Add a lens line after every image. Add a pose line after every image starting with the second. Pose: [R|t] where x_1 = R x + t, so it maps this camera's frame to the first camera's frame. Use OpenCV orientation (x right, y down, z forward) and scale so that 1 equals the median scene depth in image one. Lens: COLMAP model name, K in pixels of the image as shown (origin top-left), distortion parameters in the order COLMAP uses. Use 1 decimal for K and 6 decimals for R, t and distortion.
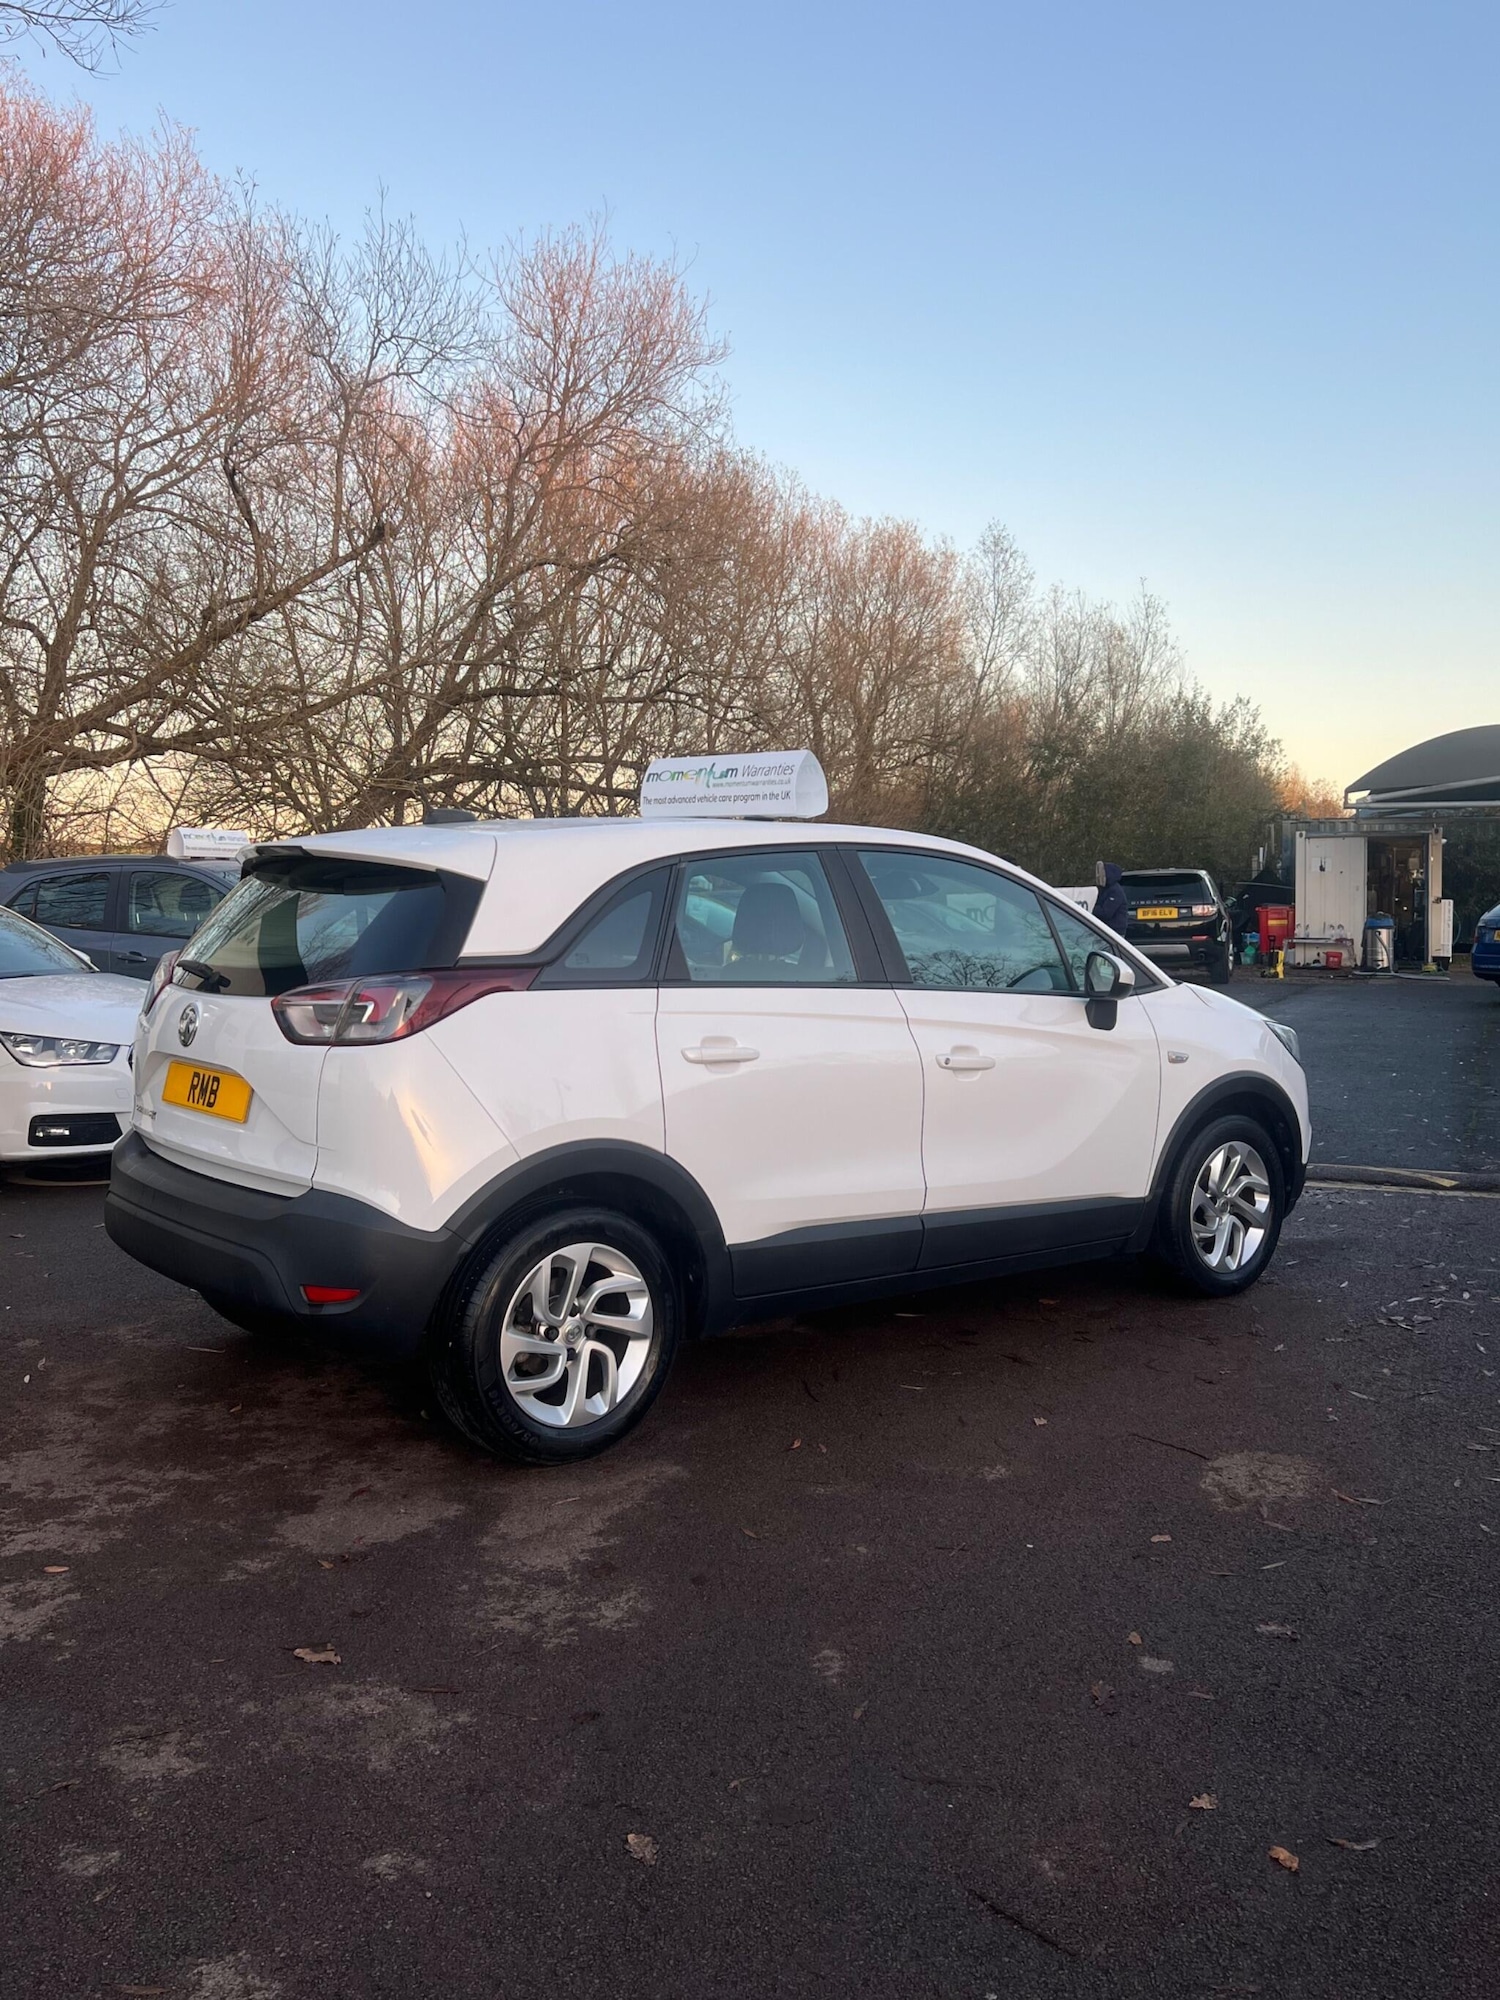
lens RADIAL K [[1734.0, 0, 737.8], [0, 1734.0, 989.3], [0, 0, 1]] dist [0.044797, -0.052565]
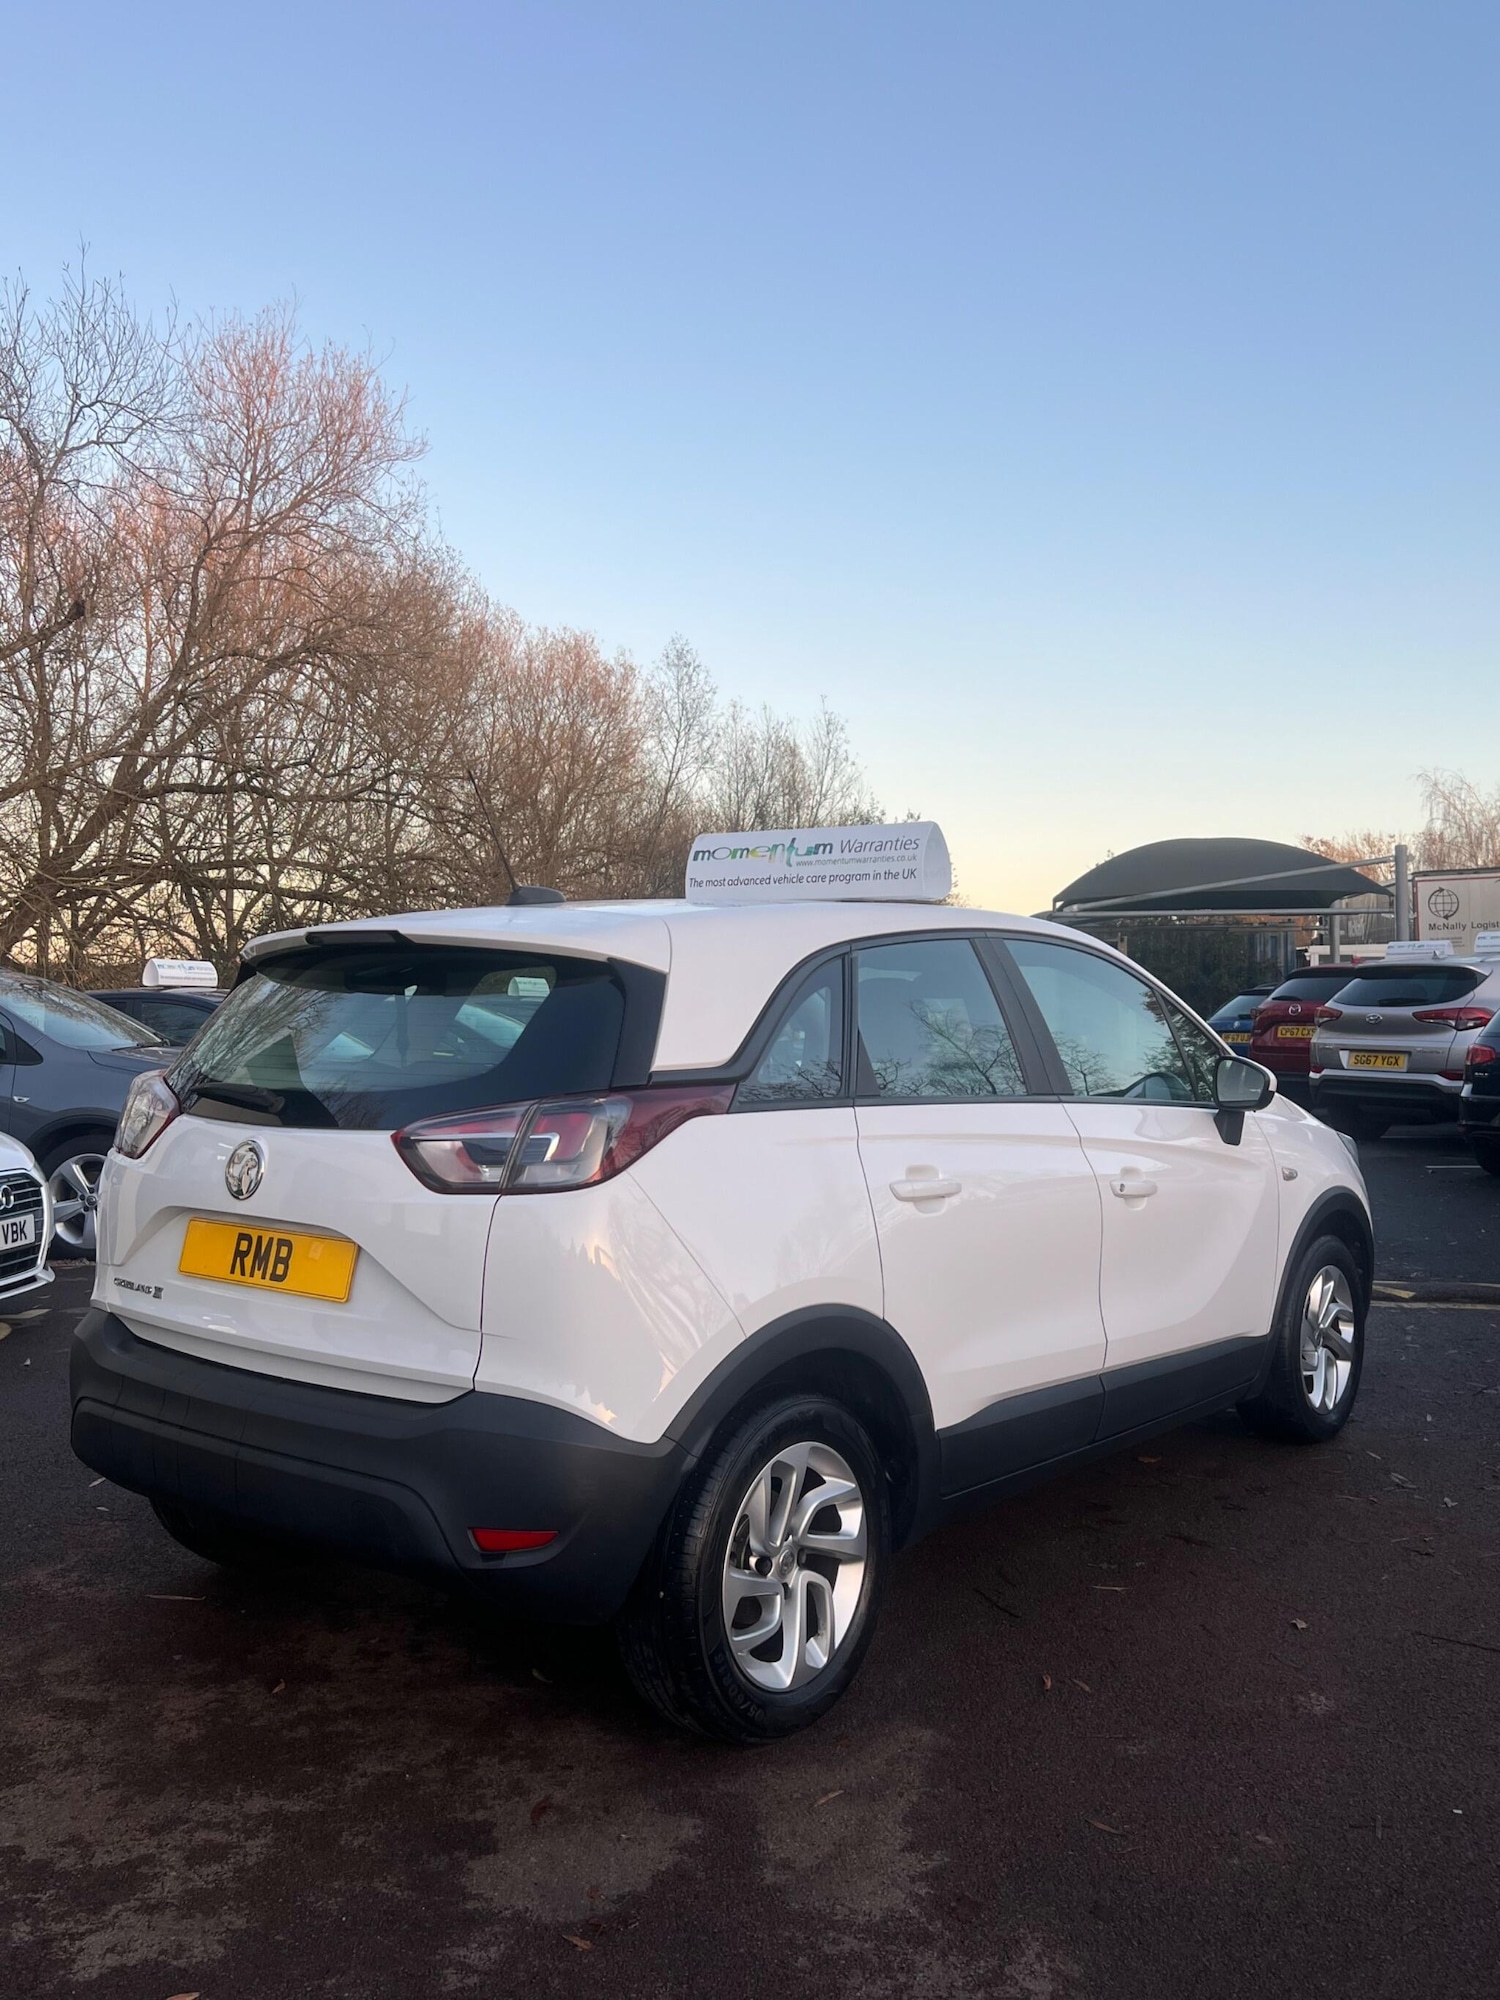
lens RADIAL K [[1734.0, 0, 747.9], [0, 1734.0, 1003.8], [0, 0, 1]] dist [0.044797, -0.052565]
pose [[0.978631, -0.006597, 0.205516, -0.209904], [0.018019, 0.998391, -0.053757, -0.005064], [-0.204831, 0.056311, 0.977176, 0.188397]]
